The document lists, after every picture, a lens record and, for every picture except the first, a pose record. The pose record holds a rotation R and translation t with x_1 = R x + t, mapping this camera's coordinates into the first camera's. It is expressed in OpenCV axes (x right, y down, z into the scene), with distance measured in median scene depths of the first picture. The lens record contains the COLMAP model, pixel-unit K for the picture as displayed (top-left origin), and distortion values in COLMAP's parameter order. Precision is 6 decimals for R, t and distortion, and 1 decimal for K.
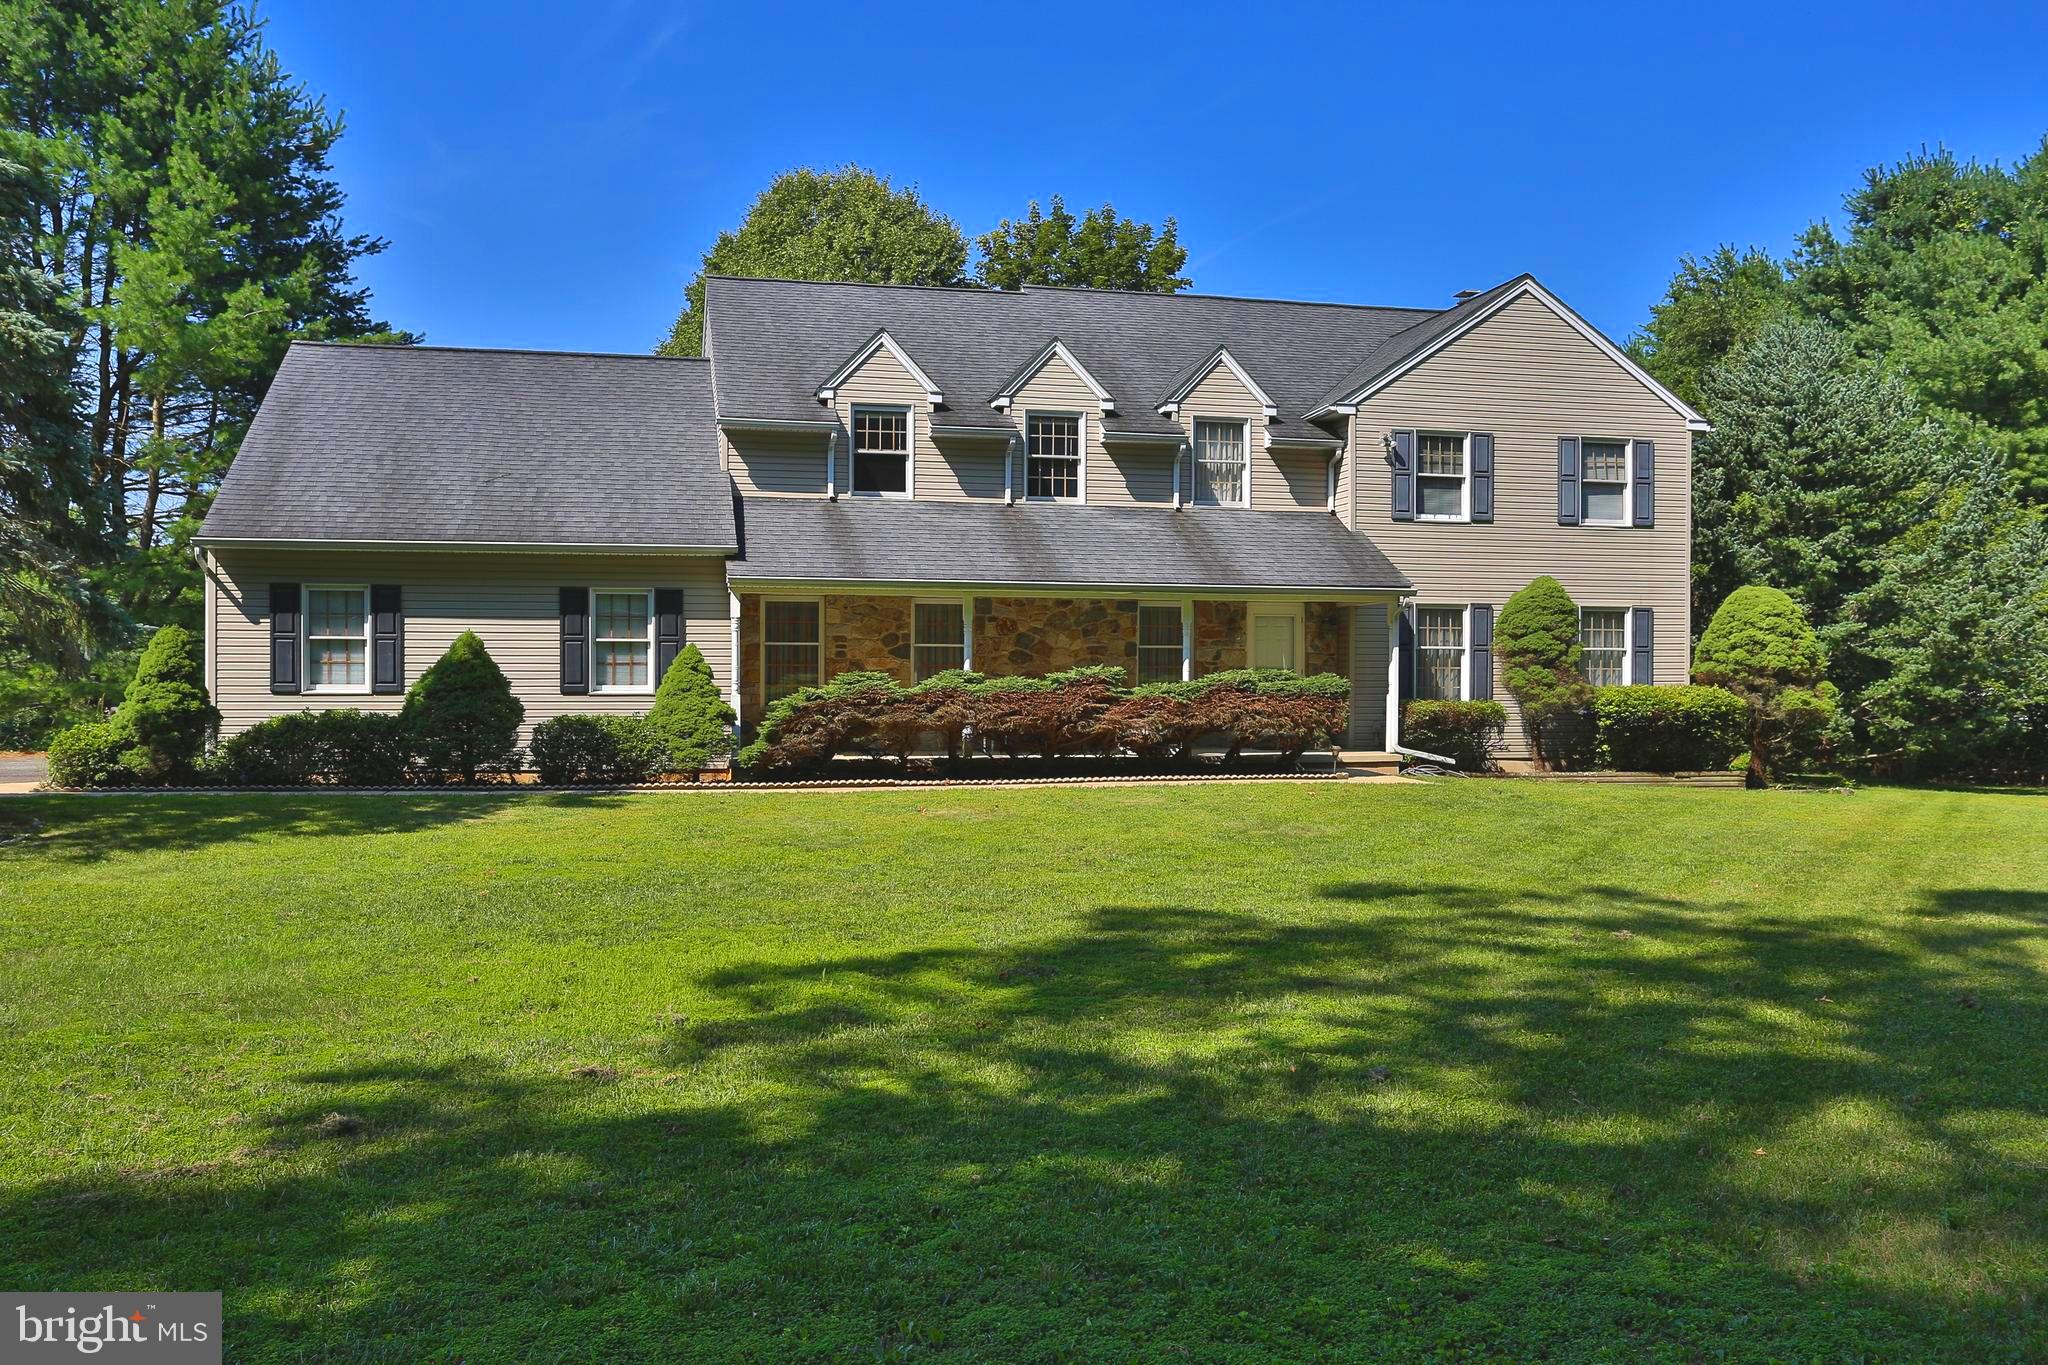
lens RADIAL K [[1422.3, 0, 1025.2], [0, 1422.3, 689.8], [0, 0, 1]] dist [-0.001163, 0.007850]
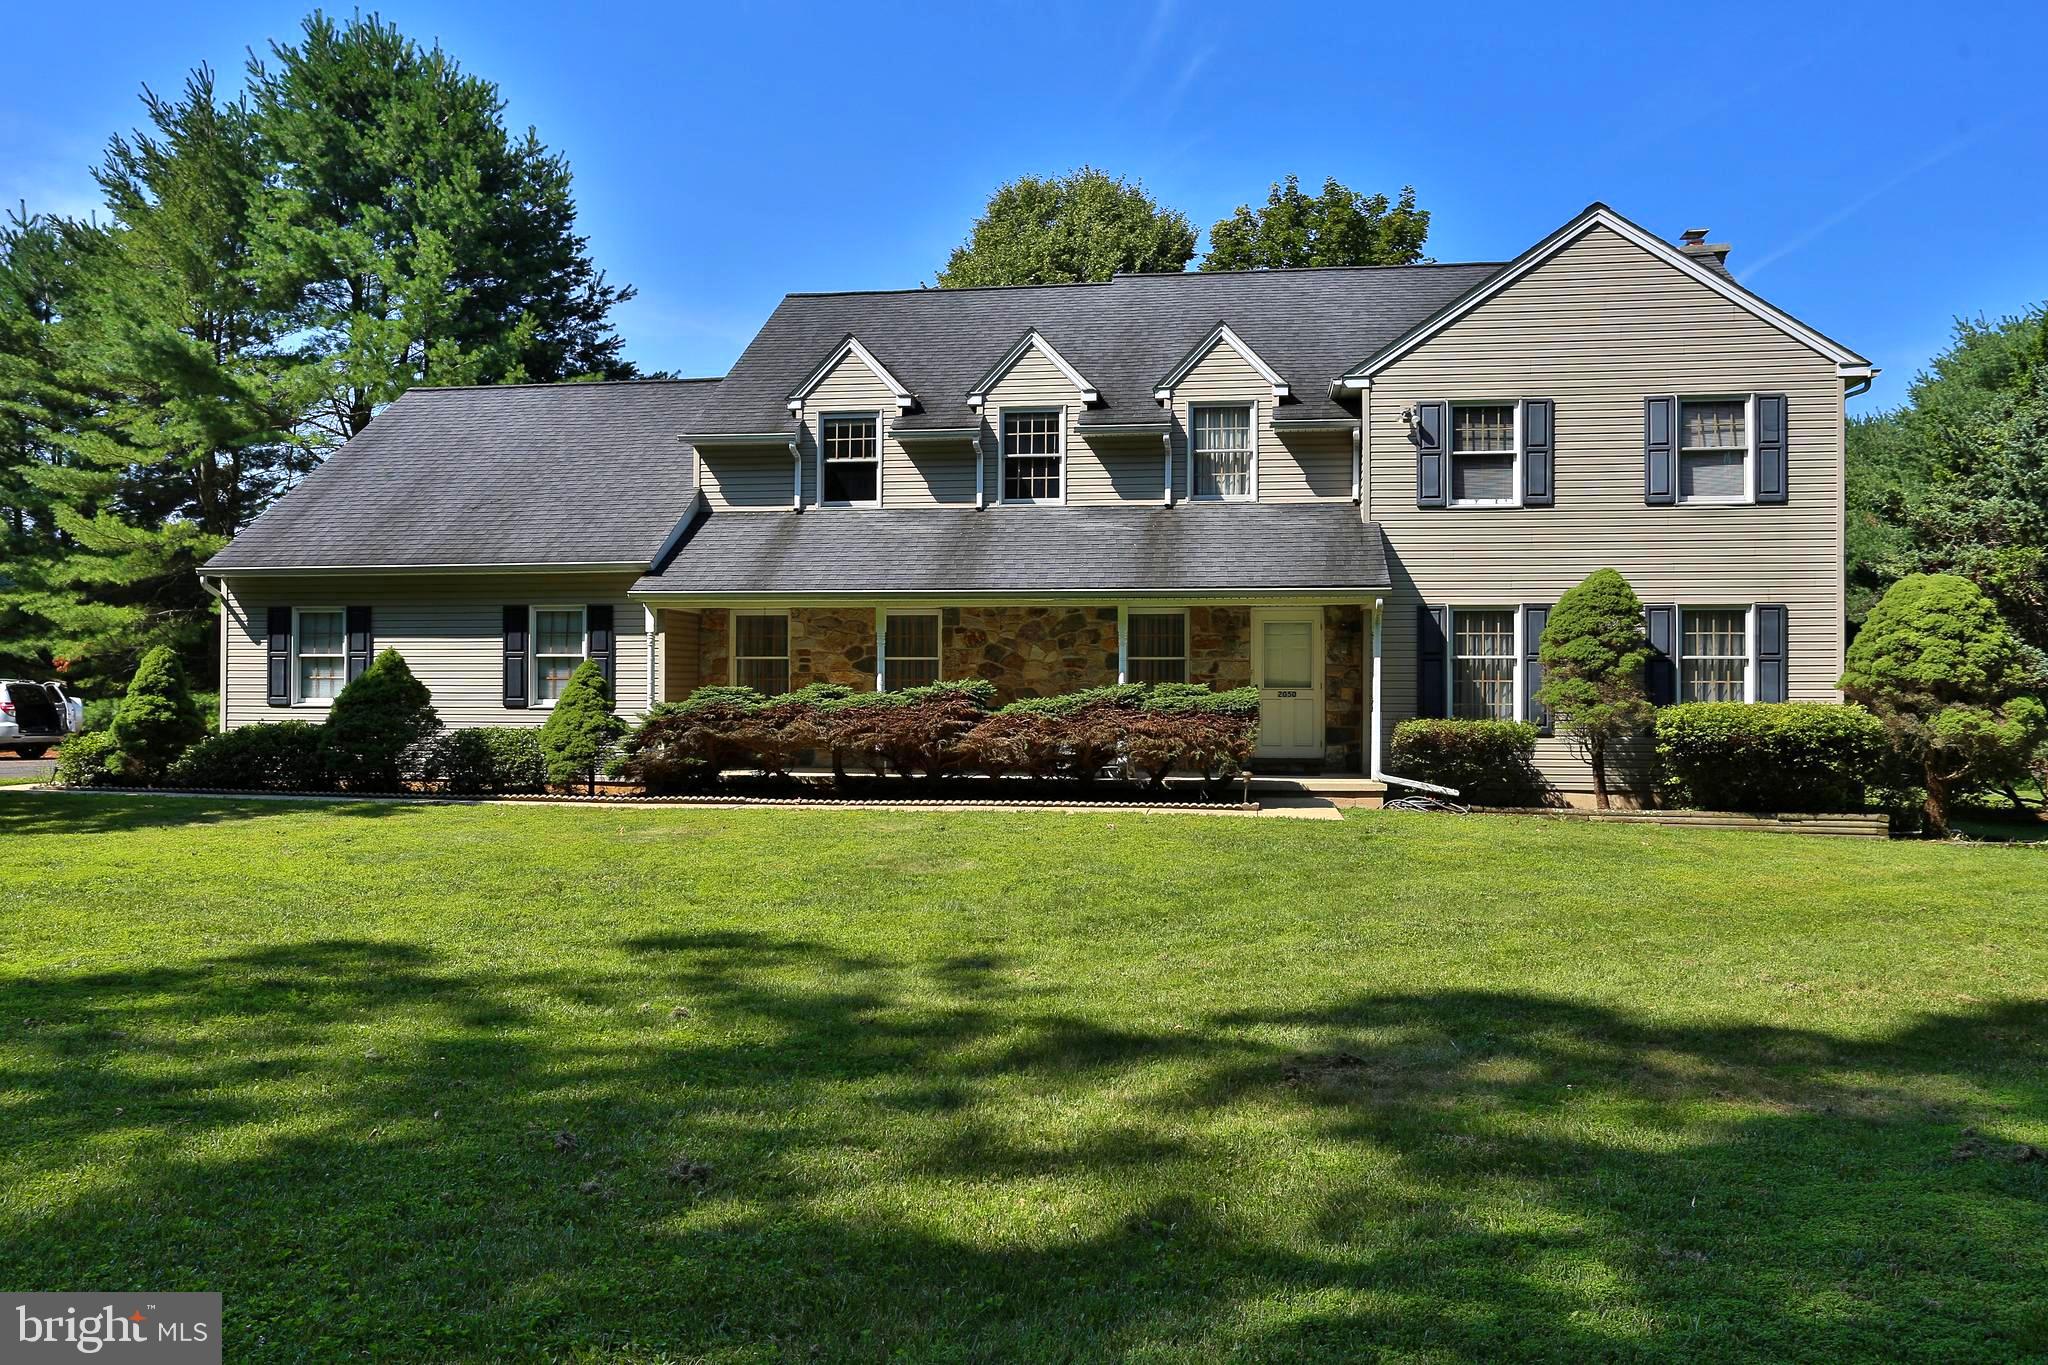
lens RADIAL K [[1462.1, 0, 1023.7], [0, 1462.1, 674.4], [0, 0, 1]] dist [-0.006419, 0.003579]
pose [[0.939743, -0.003309, -0.341865, 0.343997], [-0.003859, 0.999787, -0.020285, -0.000885], [0.341859, 0.020382, 0.939530, 0.100928]]
